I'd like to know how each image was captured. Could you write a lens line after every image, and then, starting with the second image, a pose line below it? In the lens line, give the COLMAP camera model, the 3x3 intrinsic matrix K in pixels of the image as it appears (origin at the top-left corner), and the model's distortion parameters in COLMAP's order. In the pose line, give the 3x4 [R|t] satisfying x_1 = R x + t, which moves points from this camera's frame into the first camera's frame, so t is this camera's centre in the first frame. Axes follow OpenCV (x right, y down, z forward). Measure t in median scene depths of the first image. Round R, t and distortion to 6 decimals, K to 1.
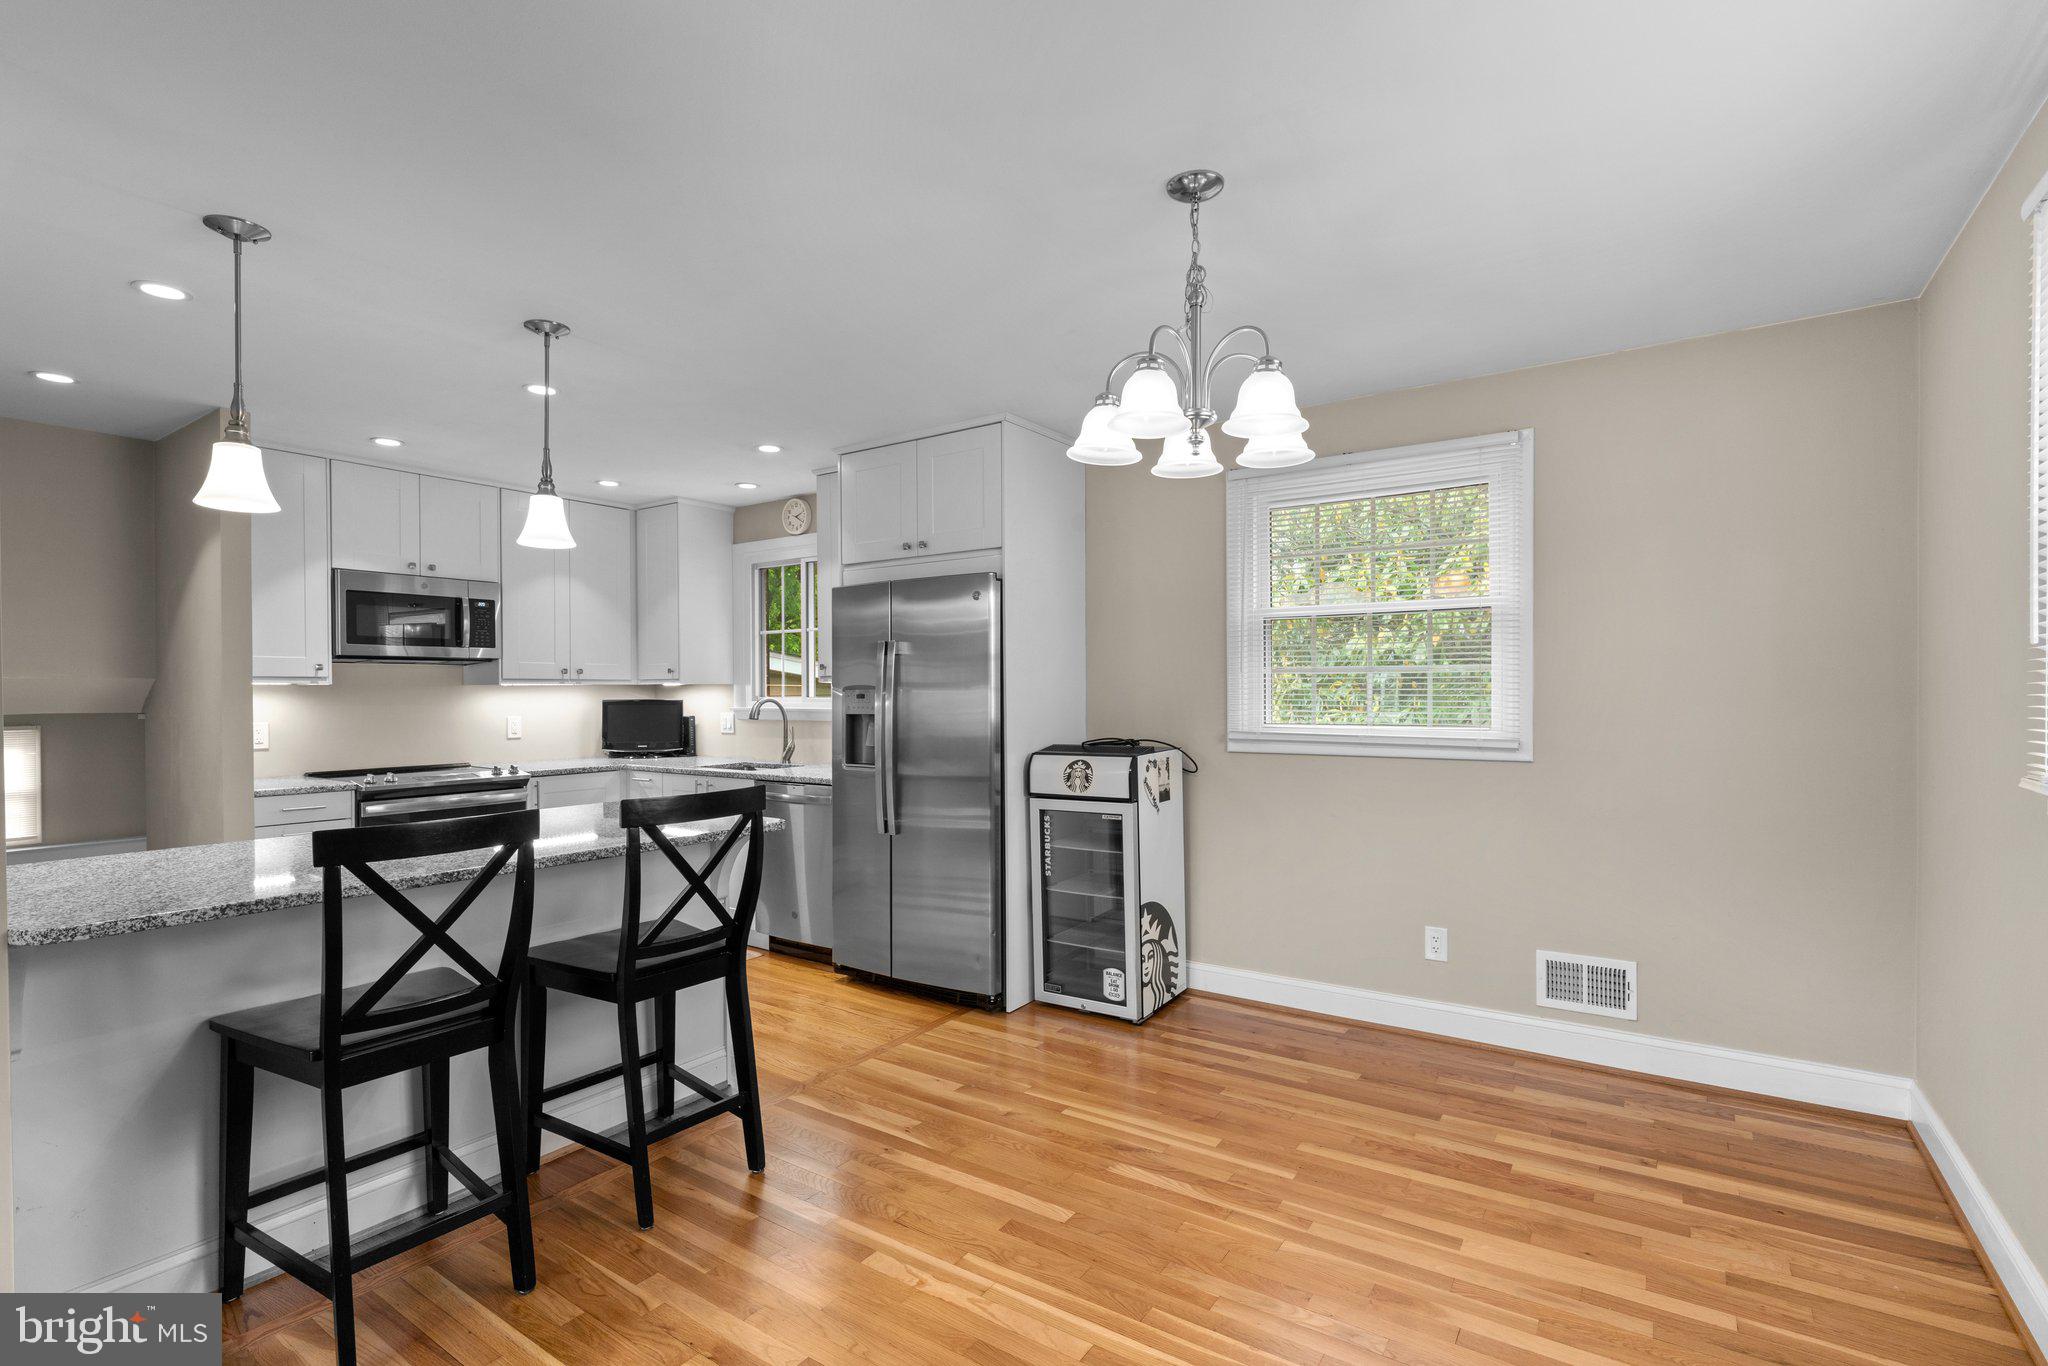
lens RADIAL K [[935.9, 0, 1031.7], [0, 935.9, 699.6], [0, 0, 1]] dist [-0.007895, 0.002993]
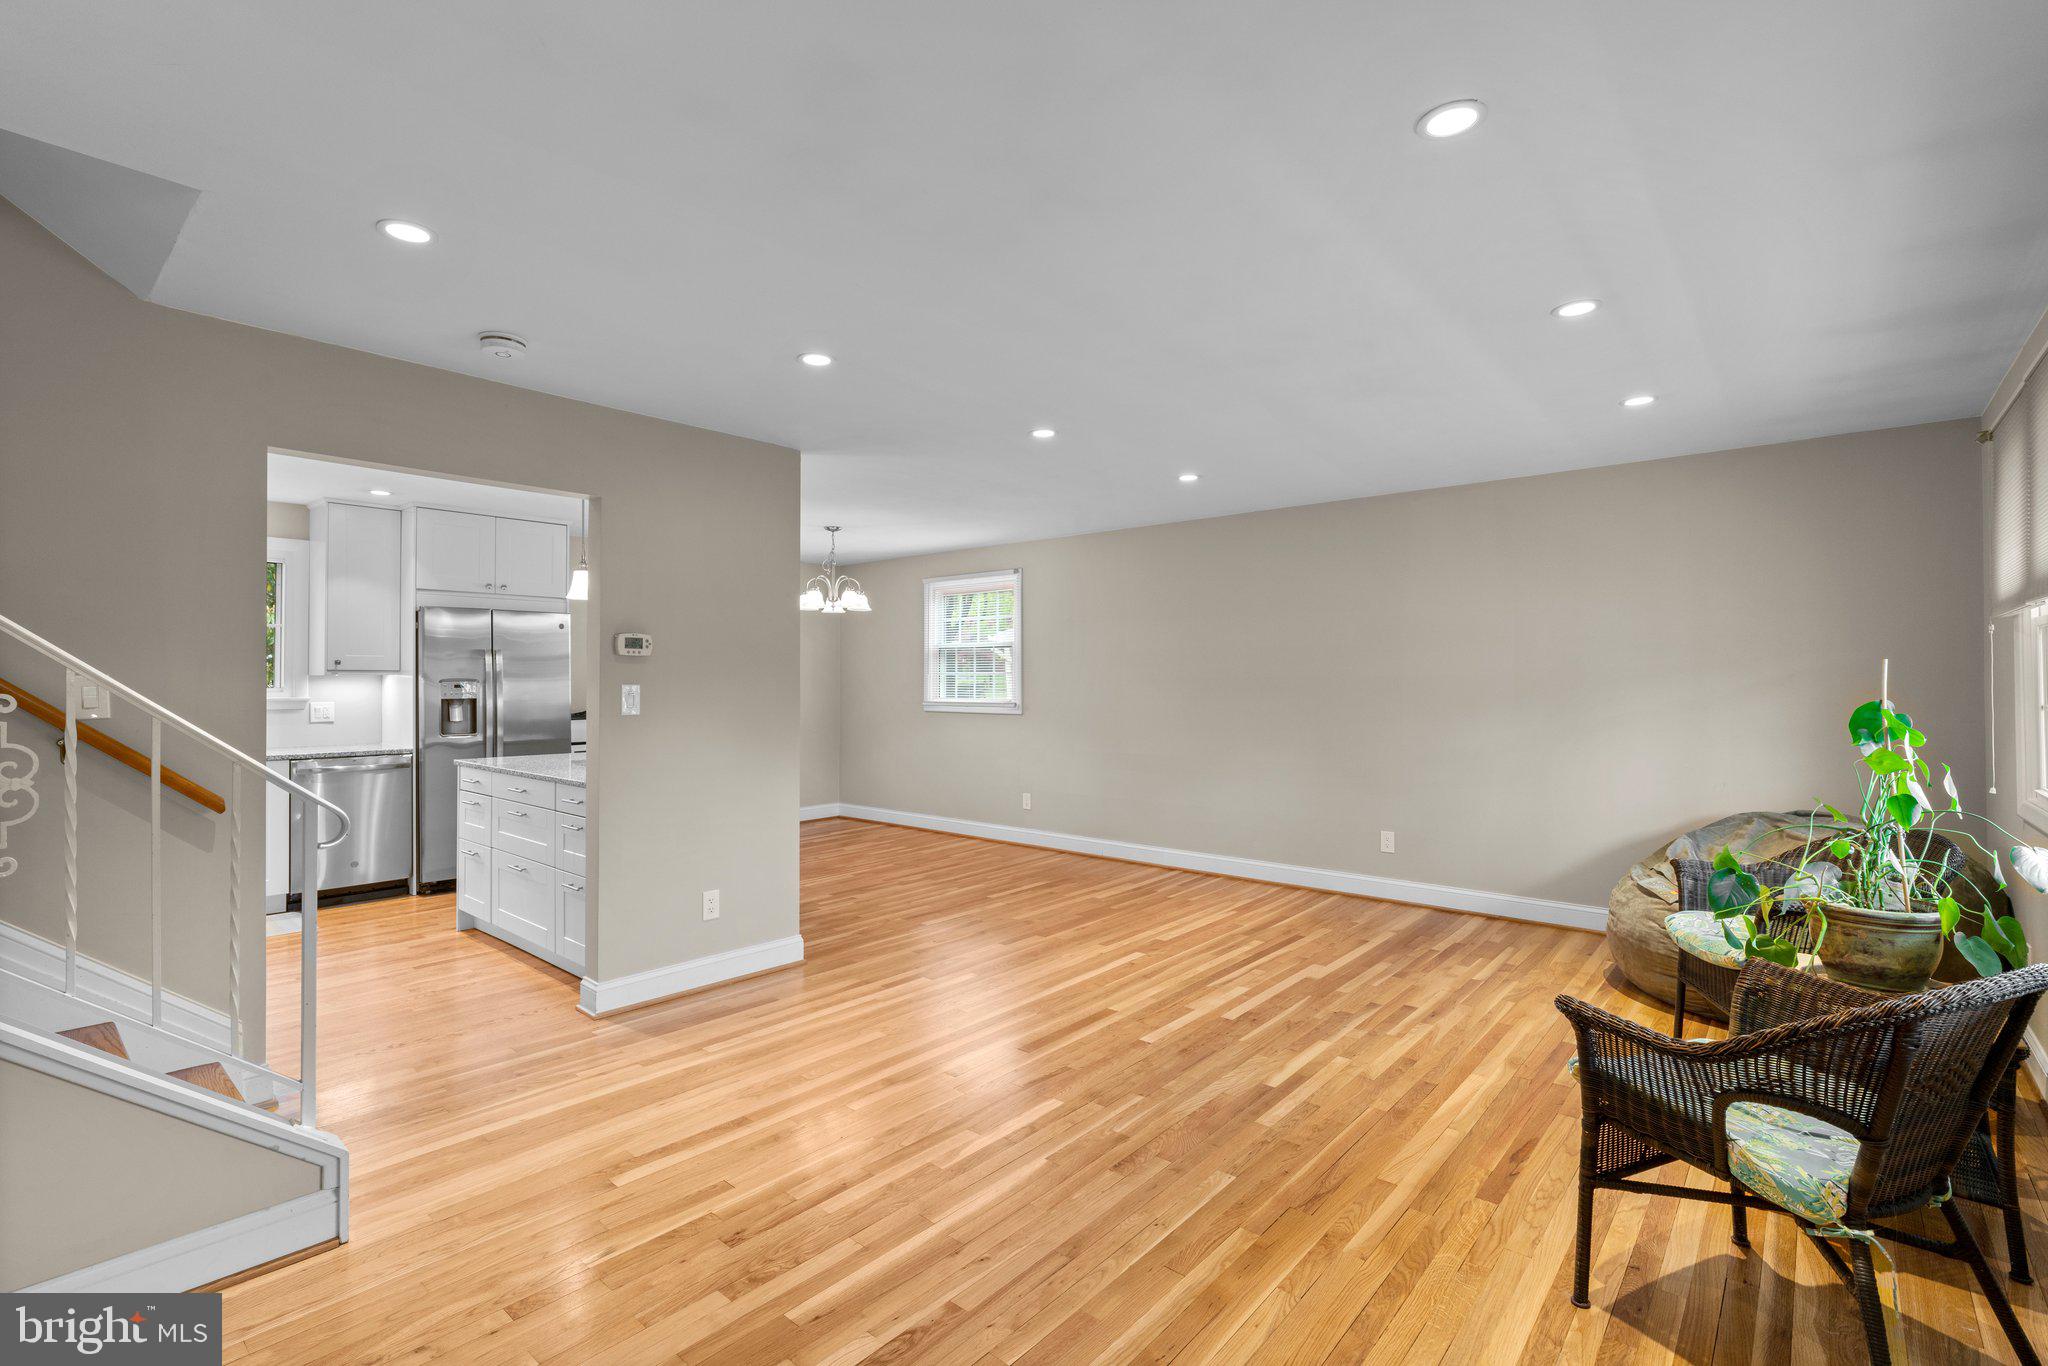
lens RADIAL K [[935.9, 0, 1006.3], [0, 935.9, 676.3], [0, 0, 1]] dist [-0.007895, 0.002993]
pose [[0.128753, 0.012255, 0.991601, -1.604860], [0.007037, 0.999887, -0.013271, 0.006324], [-0.991652, 0.008686, 0.128653, -0.009515]]
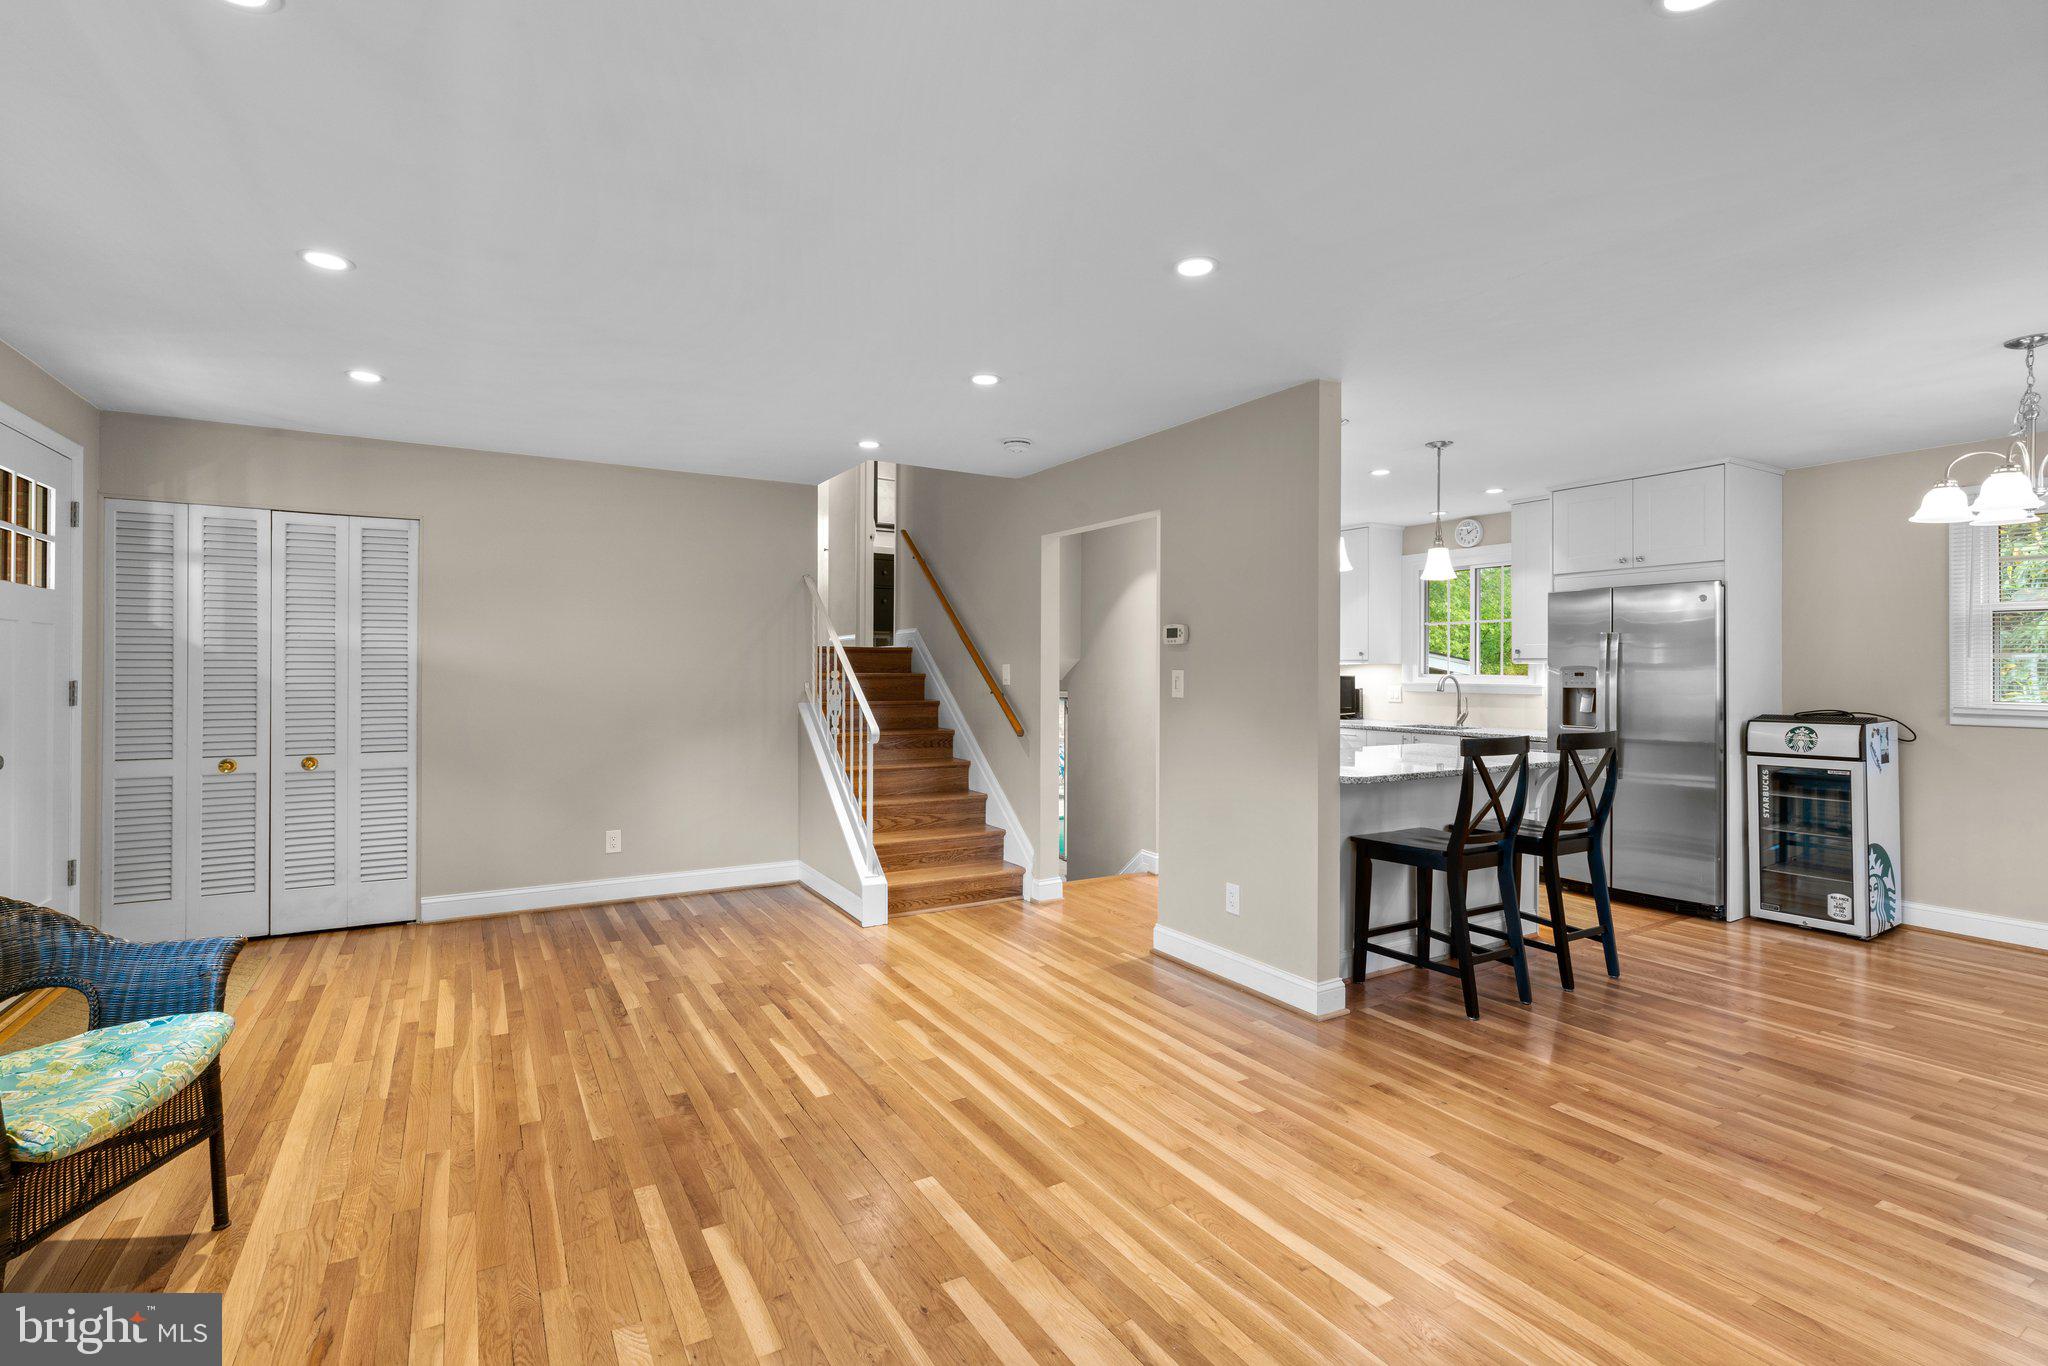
lens RADIAL K [[935.9, 0, 1030.2], [0, 935.9, 664.6], [0, 0, 1]] dist [-0.007895, 0.002993]
pose [[0.907030, 0.005864, -0.421024, -0.358117], [-0.011469, 0.999876, -0.010781, 0.006216], [0.420909, 0.014607, 0.906985, -0.570077]]
